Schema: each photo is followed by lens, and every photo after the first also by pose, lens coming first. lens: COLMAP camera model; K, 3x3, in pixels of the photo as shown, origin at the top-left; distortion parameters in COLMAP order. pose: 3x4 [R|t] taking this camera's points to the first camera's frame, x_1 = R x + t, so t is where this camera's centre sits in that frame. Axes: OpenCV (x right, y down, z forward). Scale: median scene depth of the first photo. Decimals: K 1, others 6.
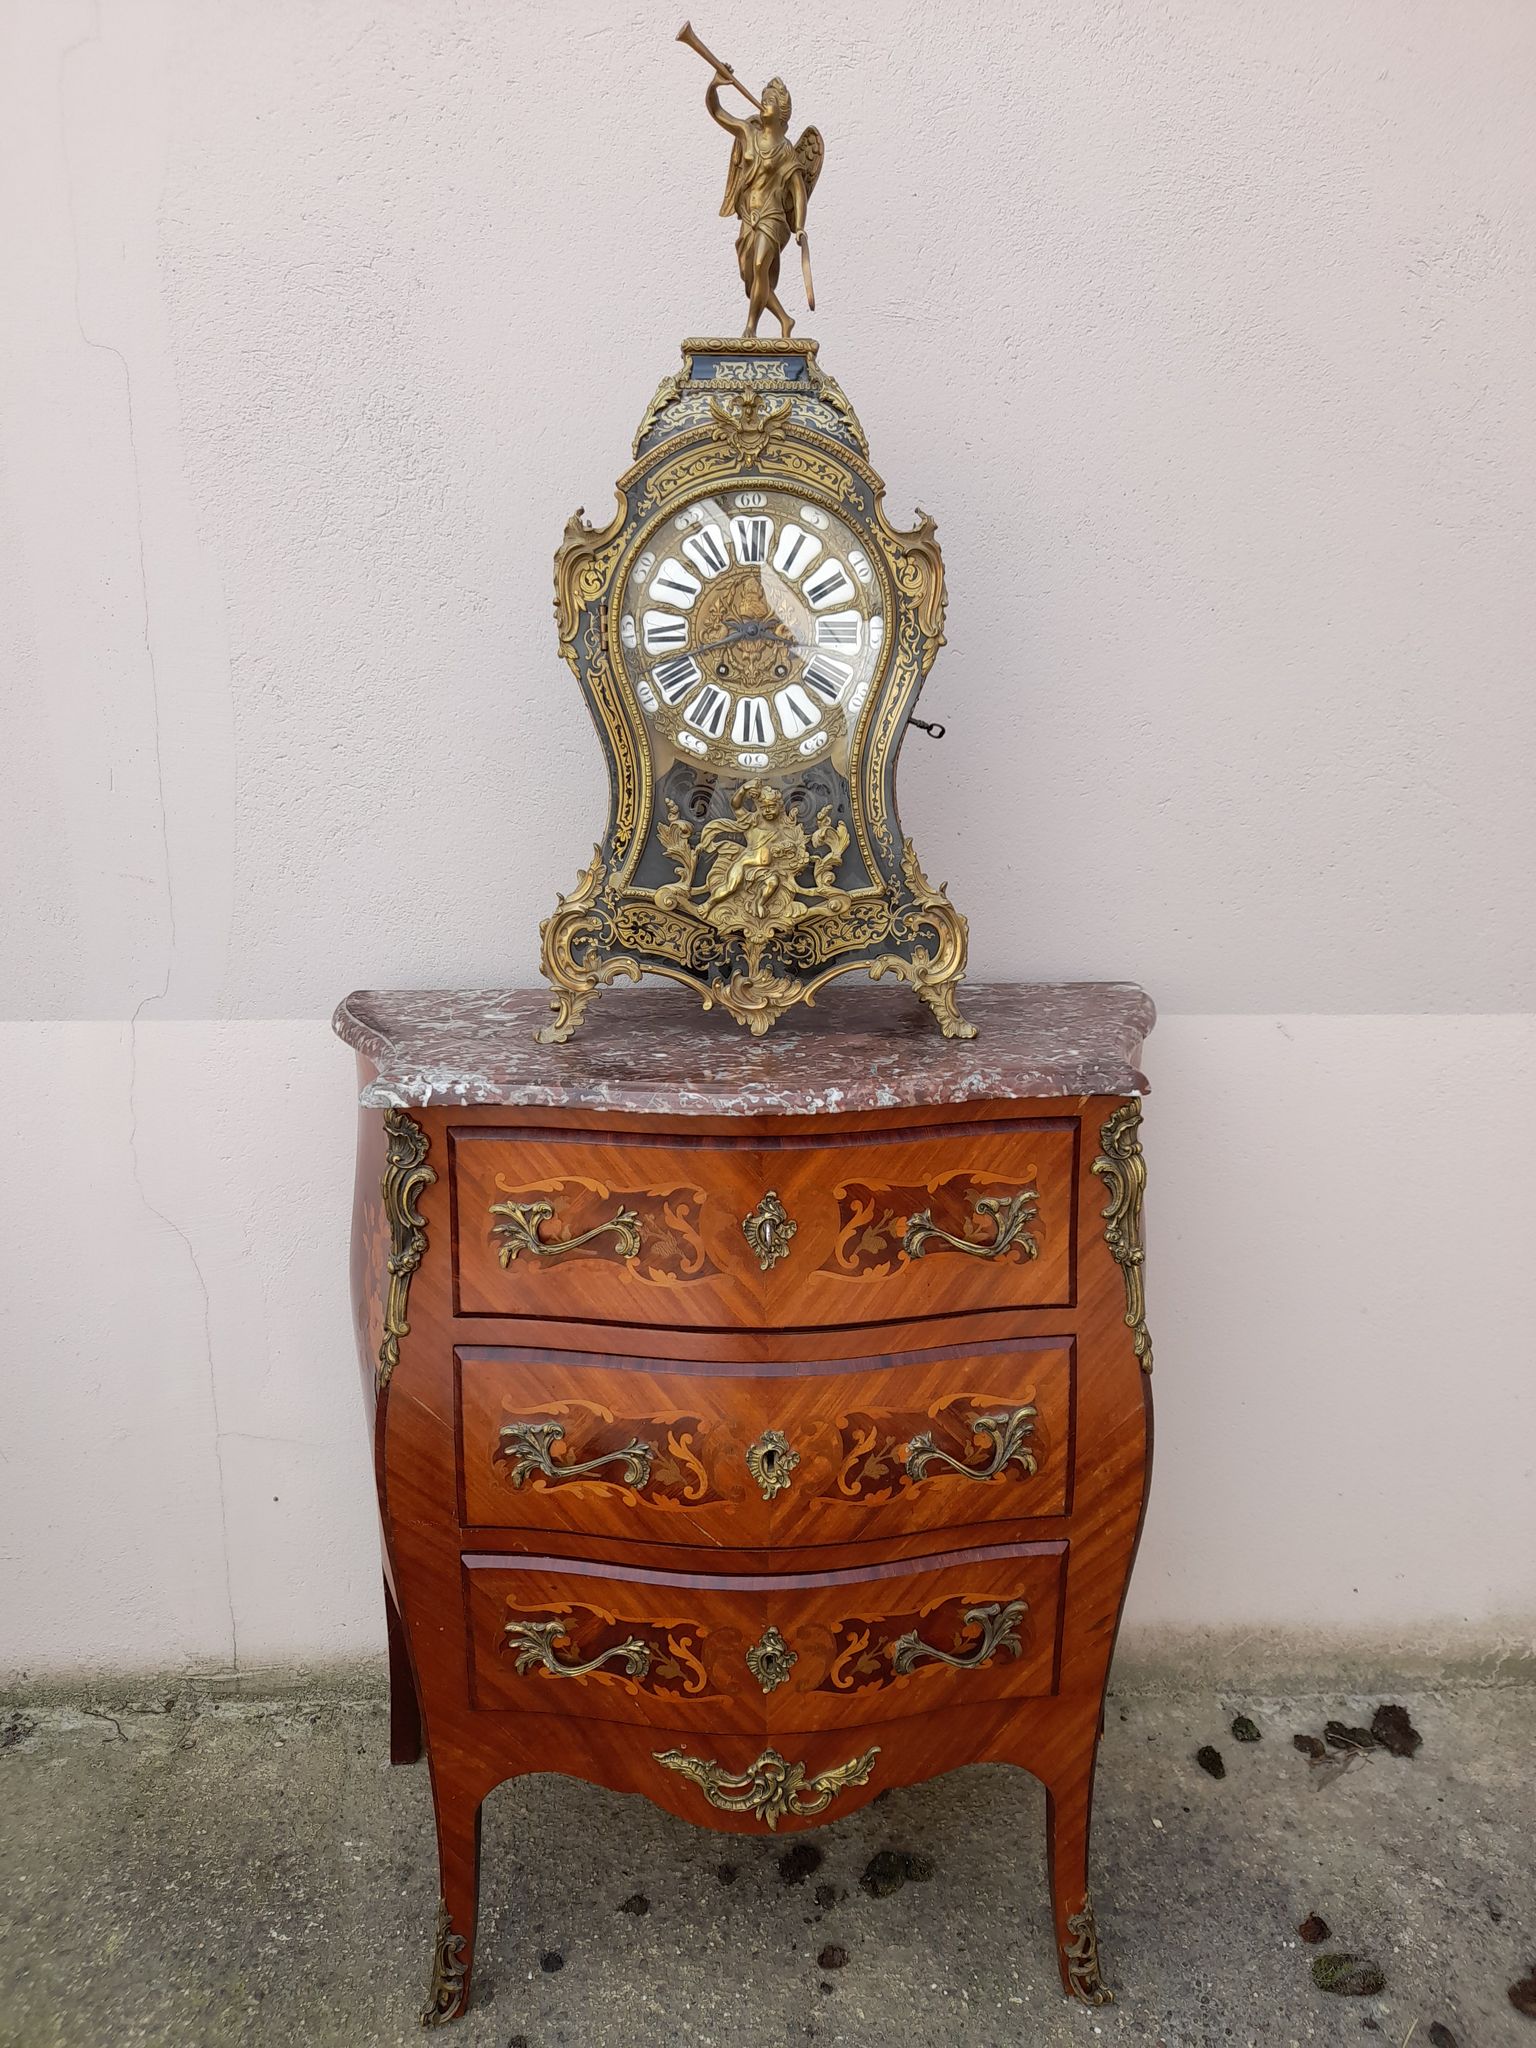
lens RADIAL K [[1480.3, 0, 775.4], [0, 1480.3, 1026.4], [0, 0, 1]] dist [0.036346, -0.036756]
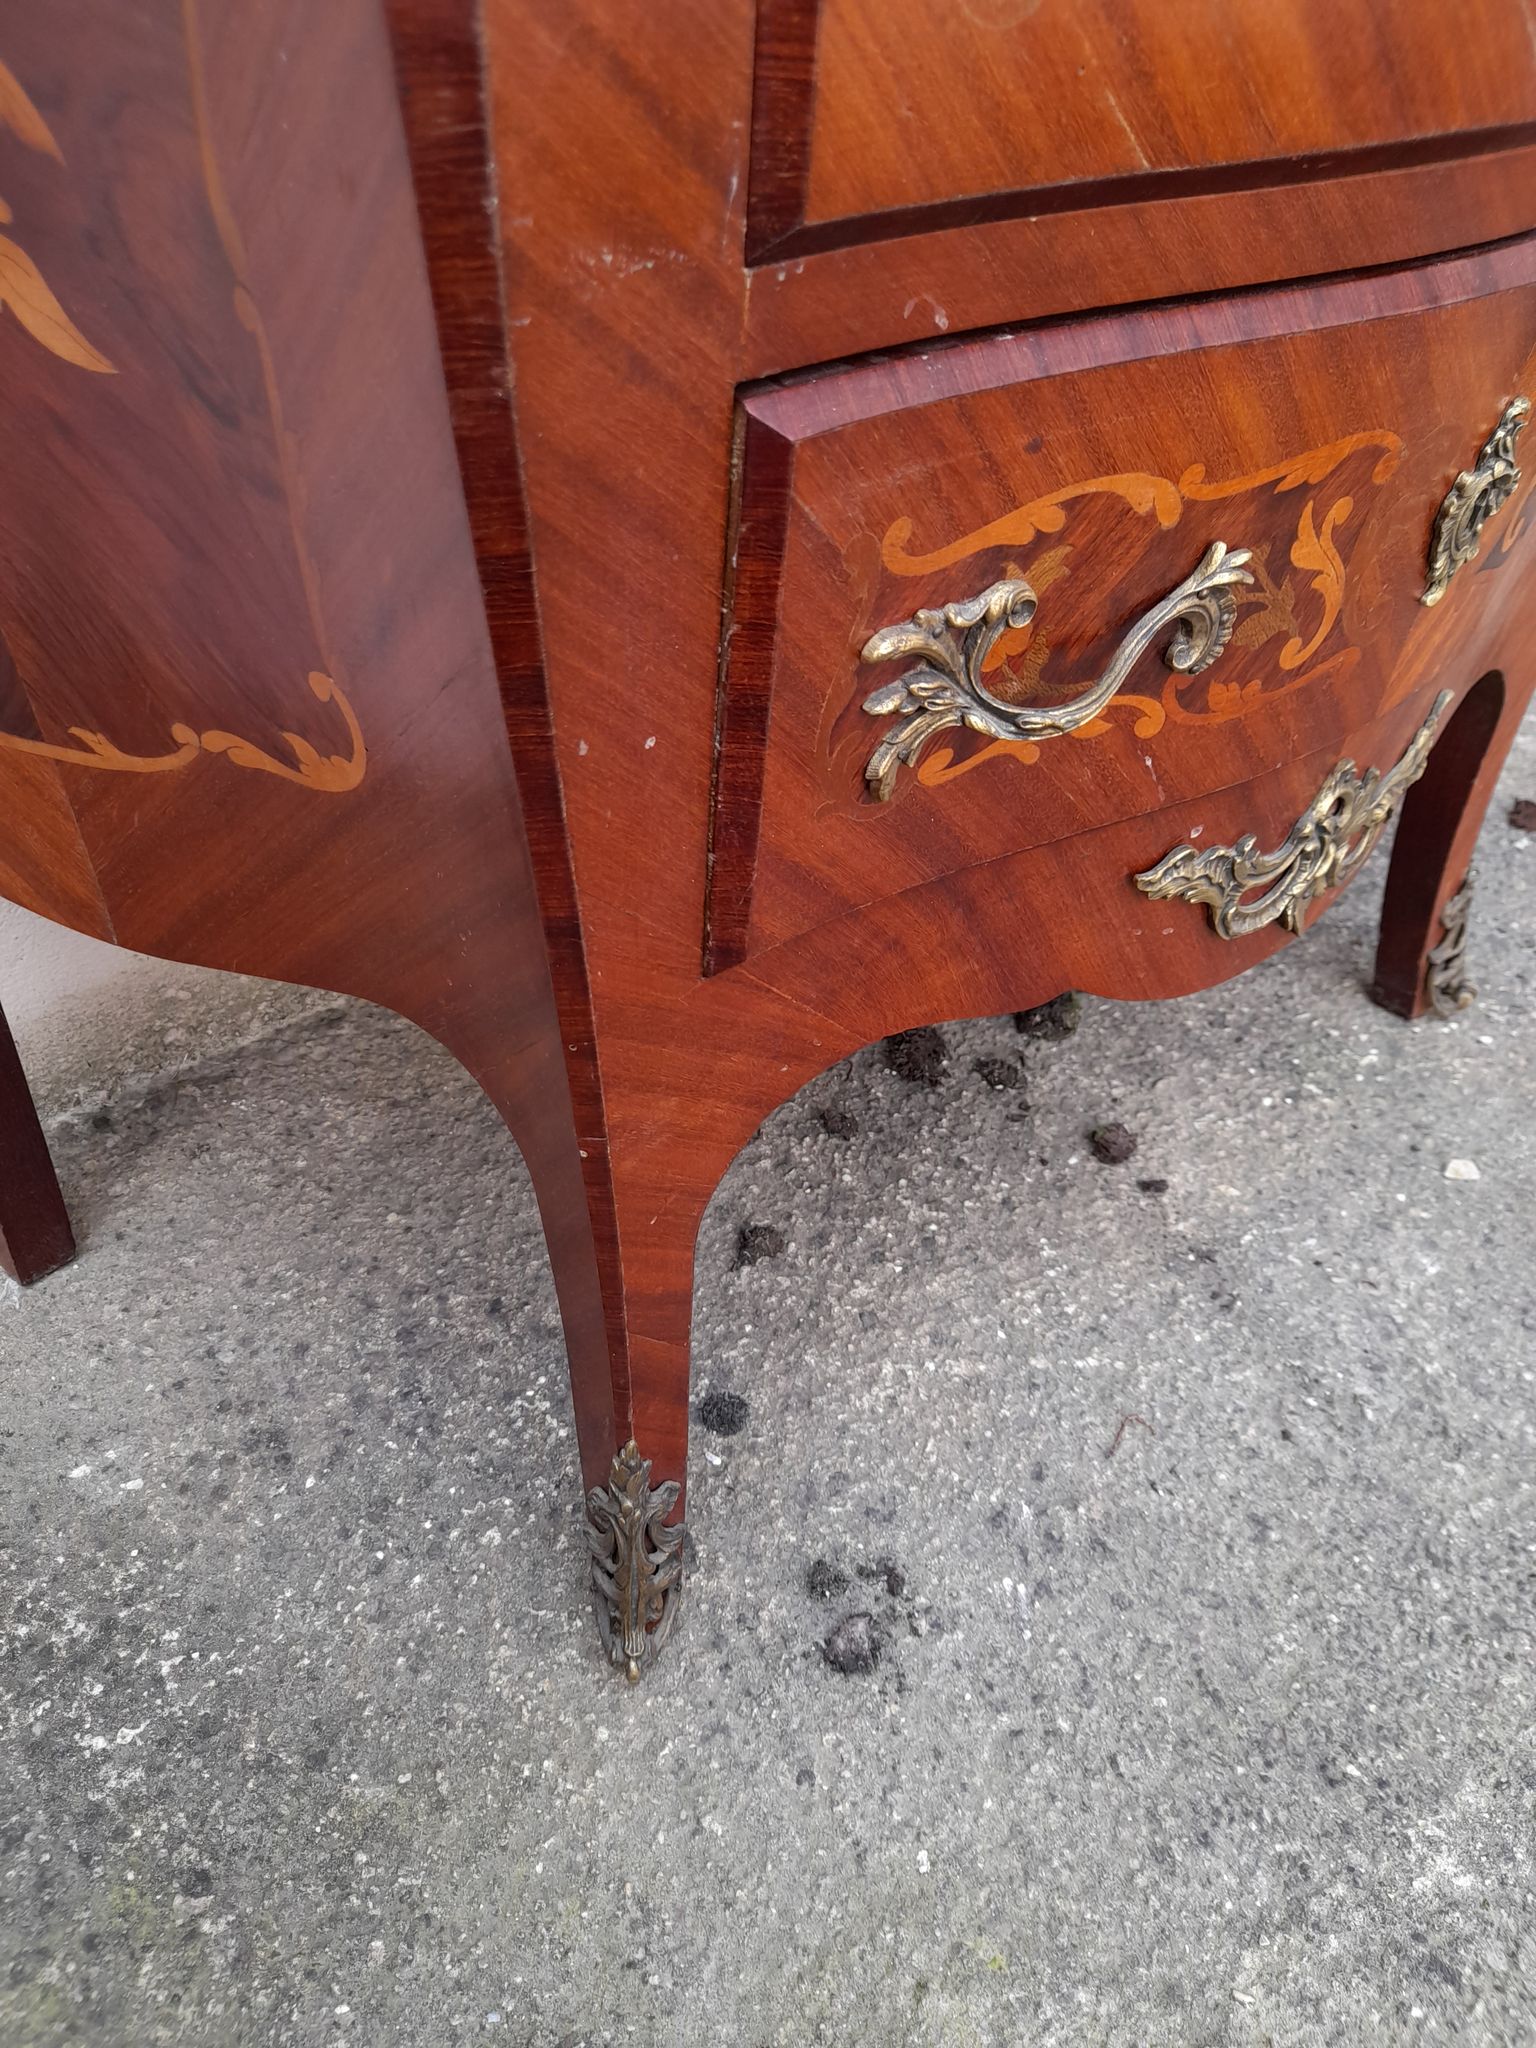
lens RADIAL K [[1515.4, 0, 754.4], [0, 1515.4, 1017.7], [0, 0, 1]] dist [0.024697, -0.040961]
pose [[0.778677, -0.400857, 0.482676, -0.362973], [0.125183, 0.853088, 0.506527, 0.309973], [-0.614810, -0.333998, 0.714460, 0.773706]]
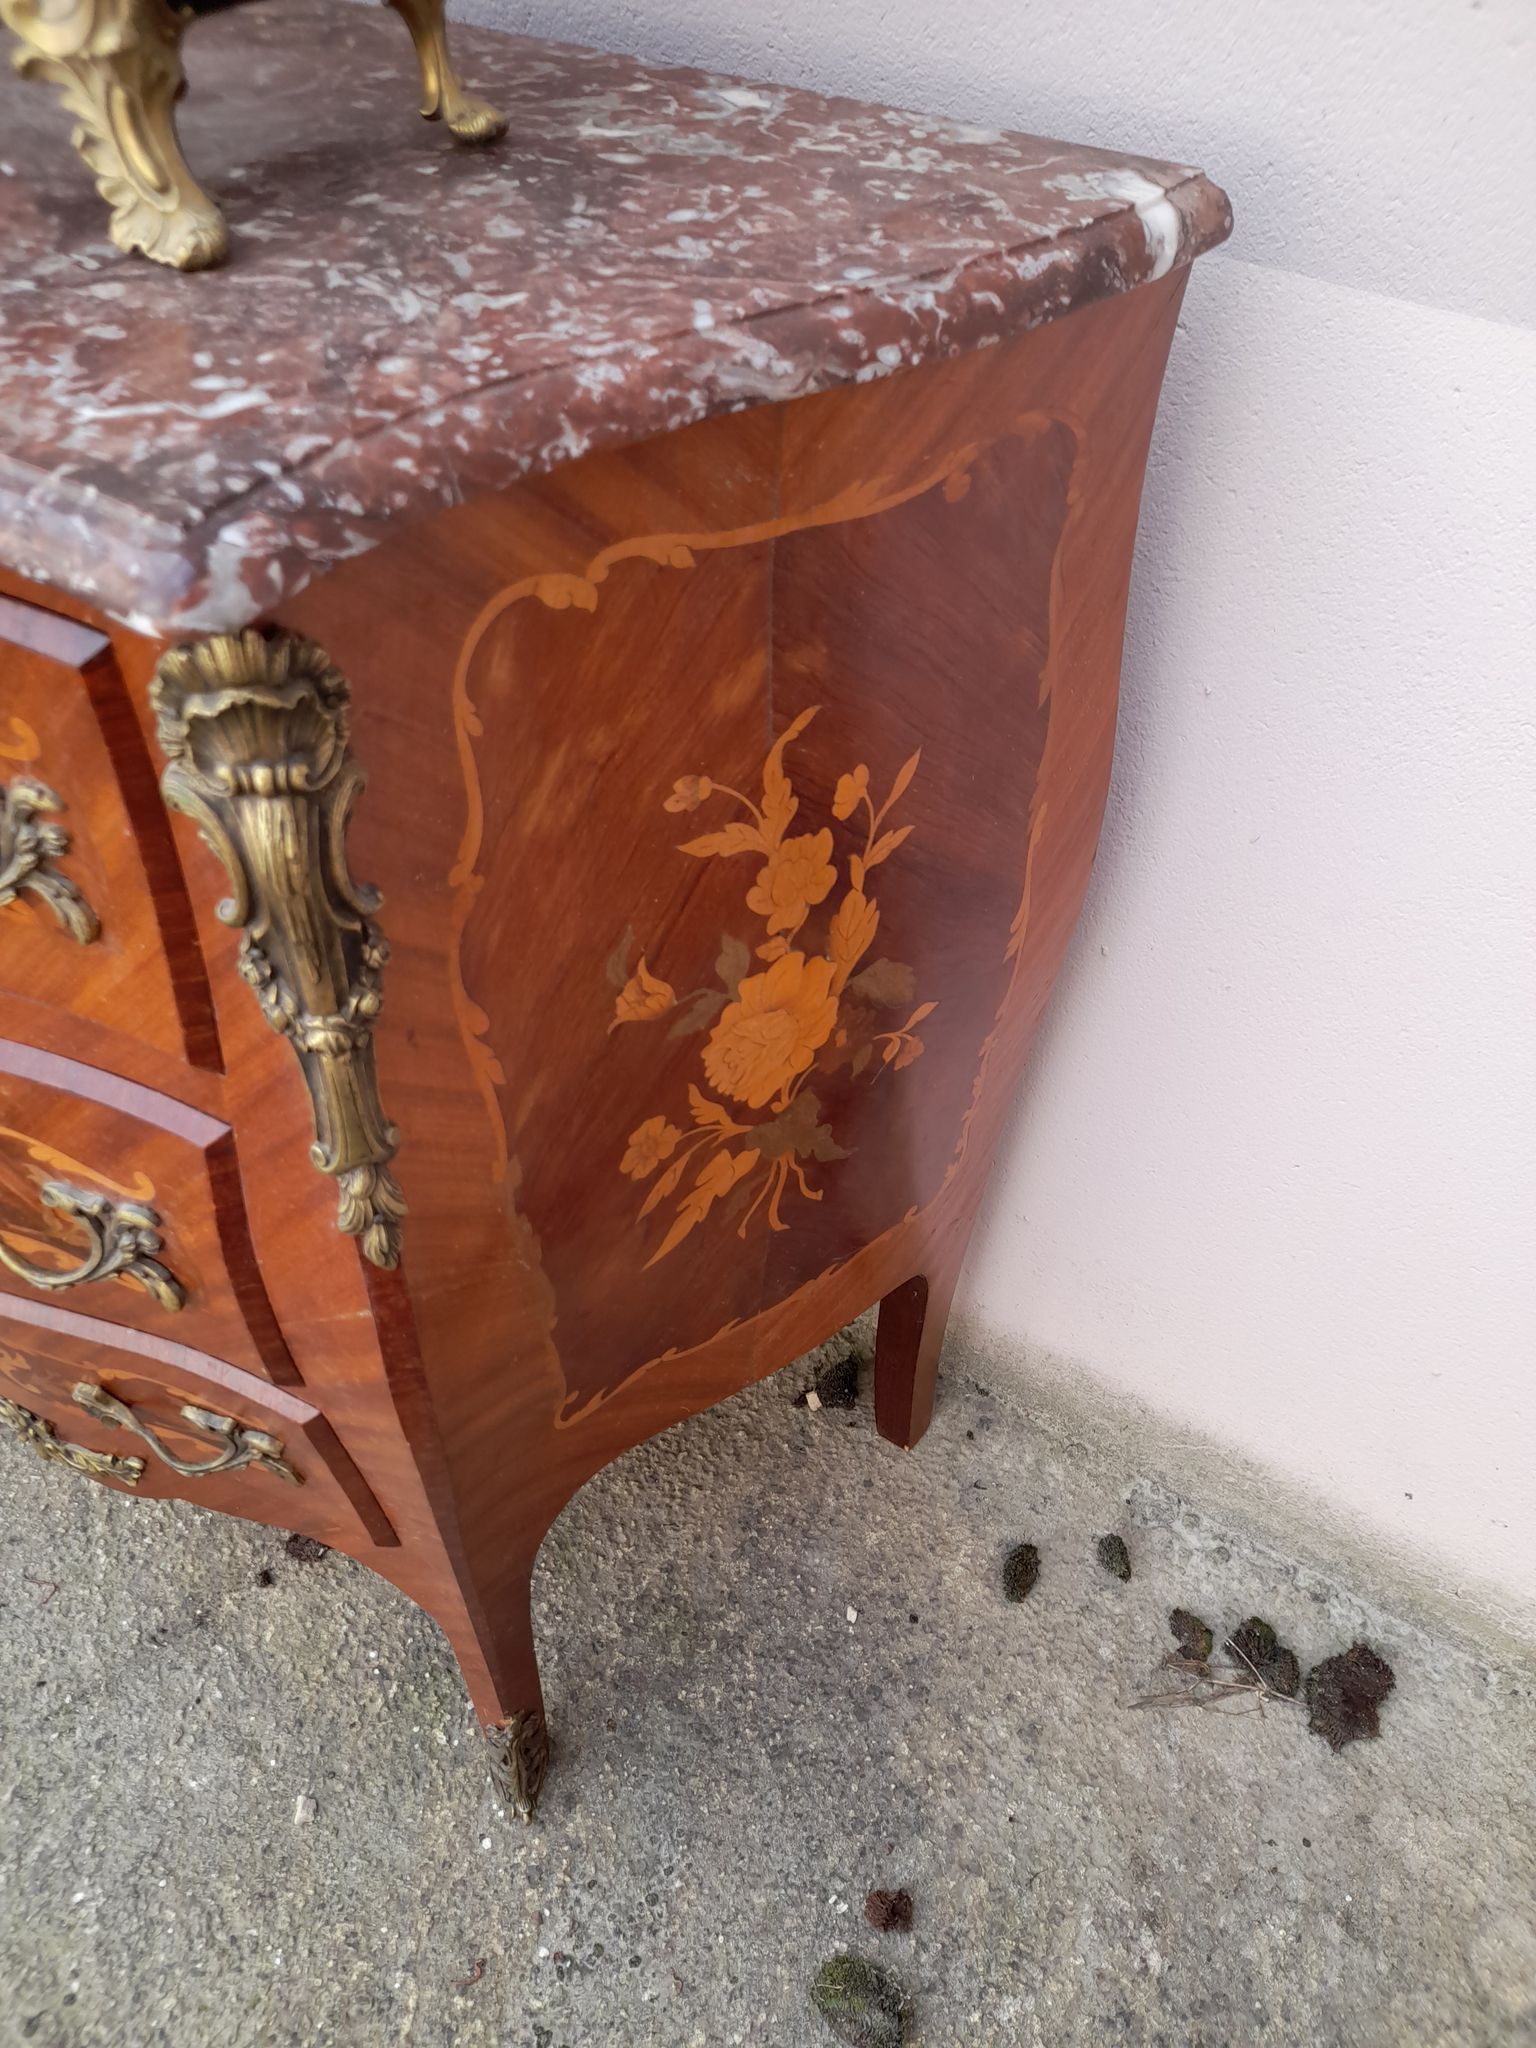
lens RADIAL K [[1492.8, 0, 768.0], [0, 1492.8, 1024.0], [0, 0, 1]] dist [0.045193, -0.052808]
pose [[0.834704, 0.412041, -0.365365, 0.454135], [-0.142527, 0.802488, 0.579395, -0.075633], [0.531936, -0.431549, 0.728567, 0.763440]]
